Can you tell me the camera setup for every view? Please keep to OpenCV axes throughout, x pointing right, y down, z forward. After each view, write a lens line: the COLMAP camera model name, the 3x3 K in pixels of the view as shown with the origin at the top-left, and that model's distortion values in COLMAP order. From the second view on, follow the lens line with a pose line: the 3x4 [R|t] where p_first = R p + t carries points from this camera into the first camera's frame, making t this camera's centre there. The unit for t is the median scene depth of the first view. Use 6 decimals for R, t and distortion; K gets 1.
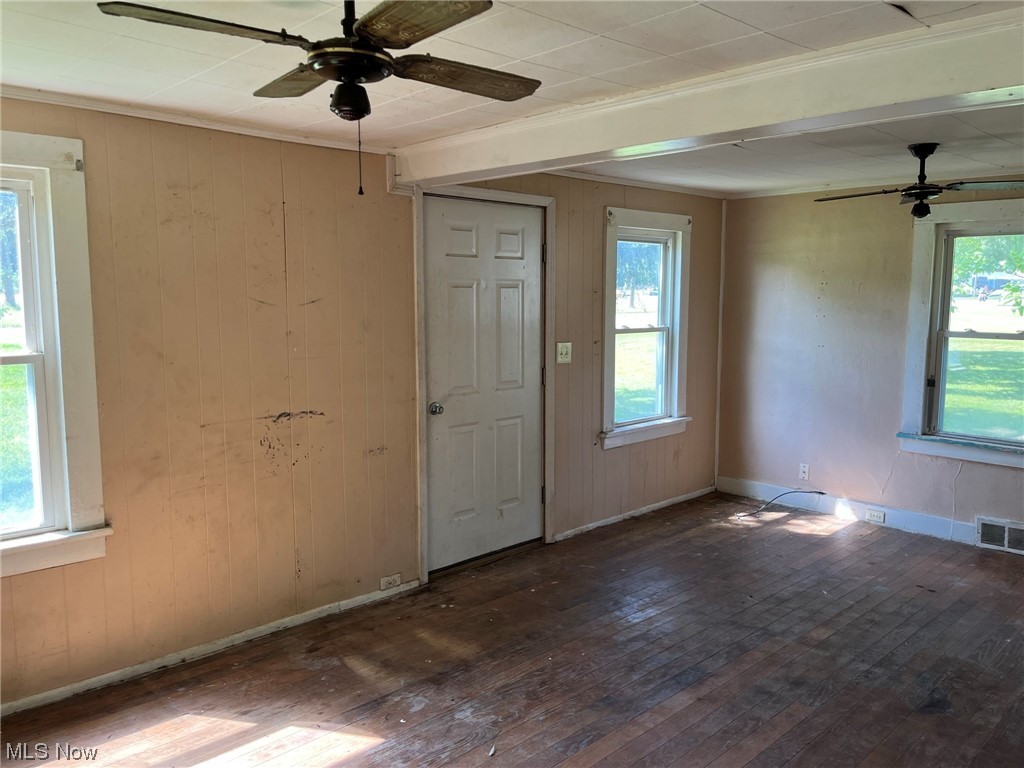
lens RADIAL K [[776.1, 0, 514.5], [0, 776.1, 380.3], [0, 0, 1]] dist [0.062597, -0.082856]
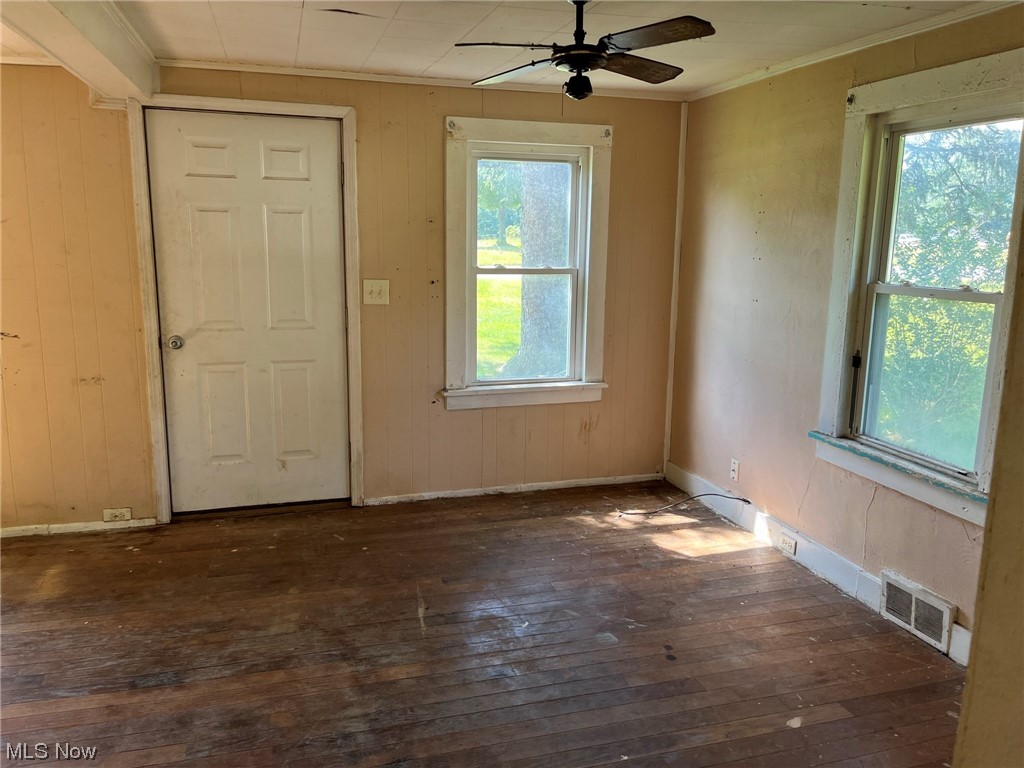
lens RADIAL K [[776.1, 0, 517.6], [0, 776.1, 381.4], [0, 0, 1]] dist [0.062597, -0.082856]
pose [[0.893800, 0.091986, -0.438931, 0.616556], [-0.062157, 0.994701, 0.081887, -0.018073], [0.444138, -0.045908, 0.894782, 0.303469]]
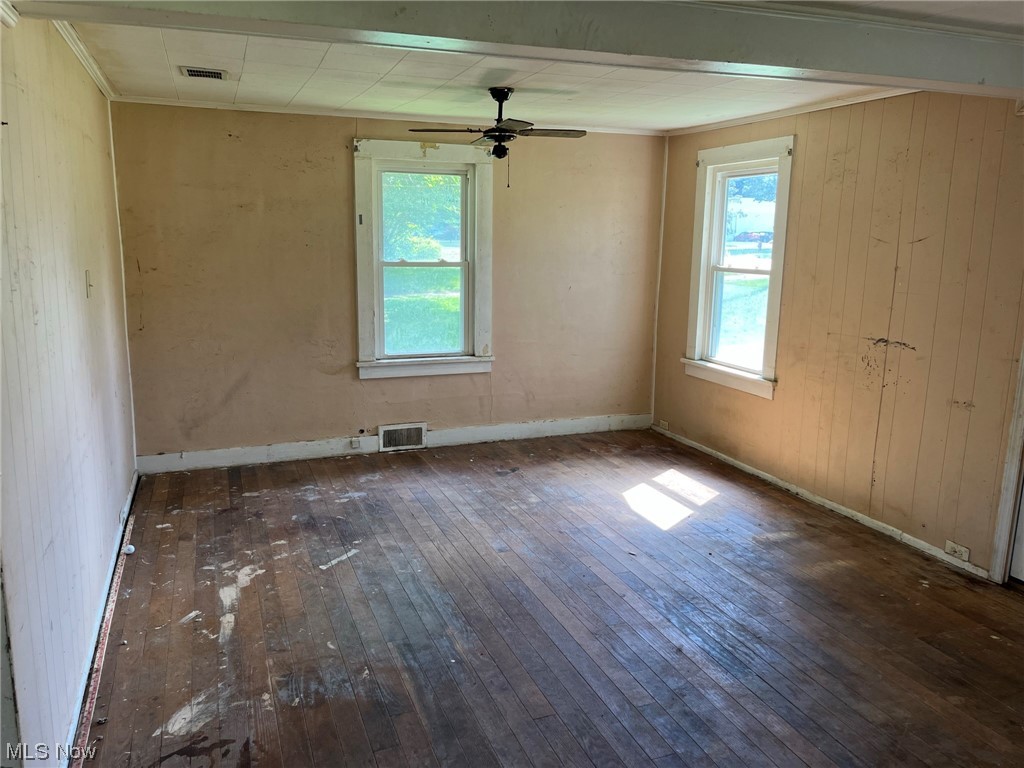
lens RADIAL K [[776.1, 0, 515.8], [0, 776.1, 384.1], [0, 0, 1]] dist [0.062597, -0.082856]
pose [[-0.376955, 0.163596, -0.911670, 0.736282], [-0.119600, 0.967441, 0.223056, -0.065448], [0.918478, 0.193117, -0.345115, 0.700289]]
